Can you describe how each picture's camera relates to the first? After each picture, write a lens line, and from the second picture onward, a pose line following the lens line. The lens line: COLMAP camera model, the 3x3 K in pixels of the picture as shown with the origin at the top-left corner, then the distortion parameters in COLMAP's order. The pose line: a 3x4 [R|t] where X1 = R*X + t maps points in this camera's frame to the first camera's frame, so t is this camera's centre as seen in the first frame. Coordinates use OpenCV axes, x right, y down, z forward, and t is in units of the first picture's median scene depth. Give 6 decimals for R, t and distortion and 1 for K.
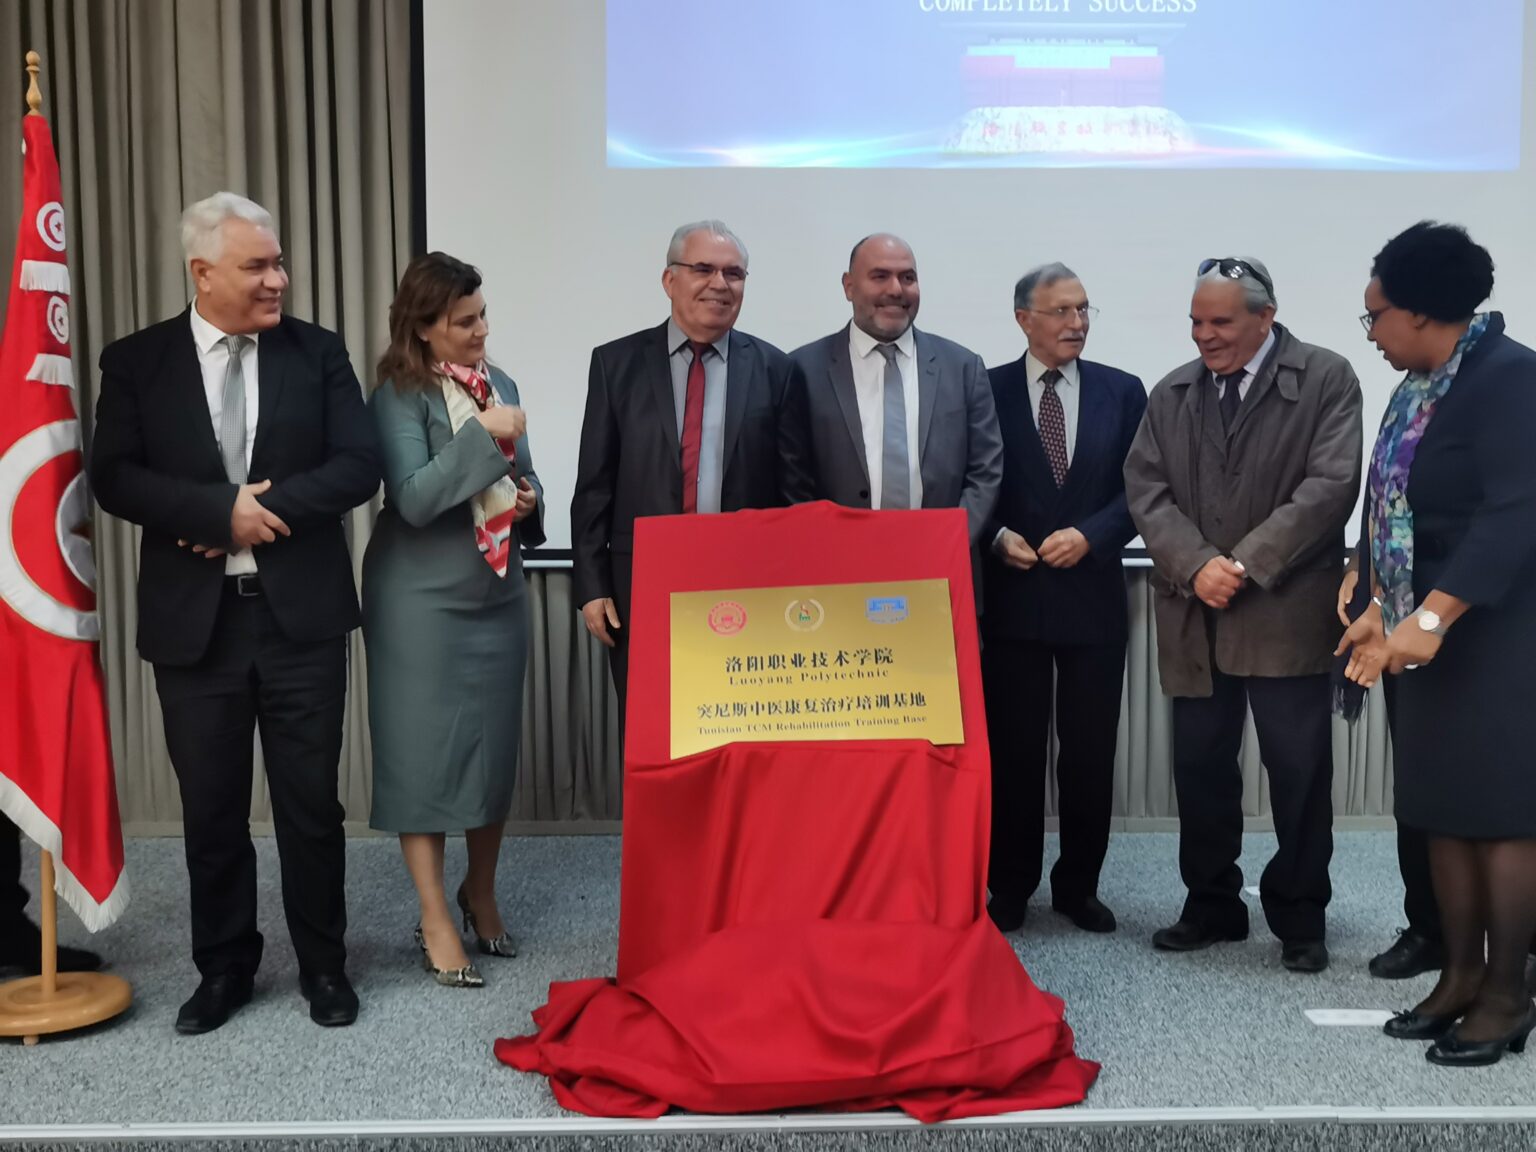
lens RADIAL K [[1855.7, 0, 768.0], [0, 1855.7, 576.0], [0, 0, 1]] dist [0.117343, -0.011800]
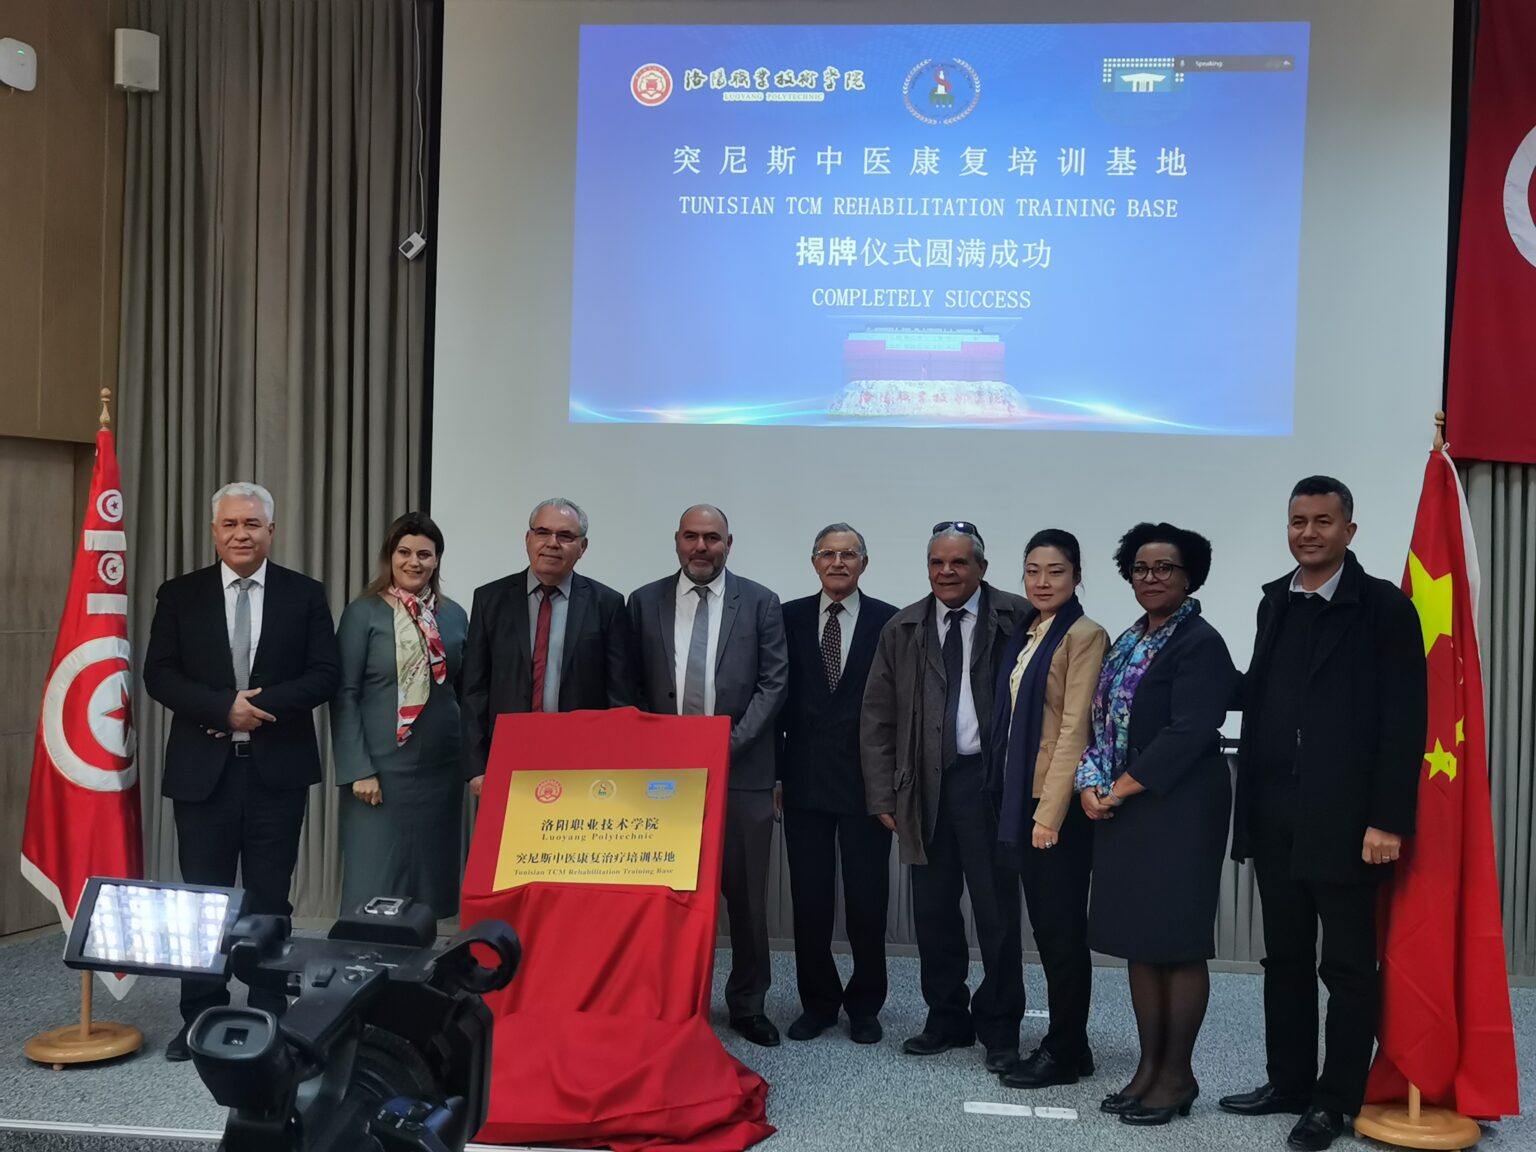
lens RADIAL K [[1846.3, 0, 768.0], [0, 1846.3, 576.0], [0, 0, 1]] dist [-0.112718, 0.501355]
pose [[0.989674, 0.016961, -0.142328, 0.314829], [-0.025936, 0.997774, -0.061442, -0.053610], [0.140969, 0.064499, 0.987911, -0.316002]]
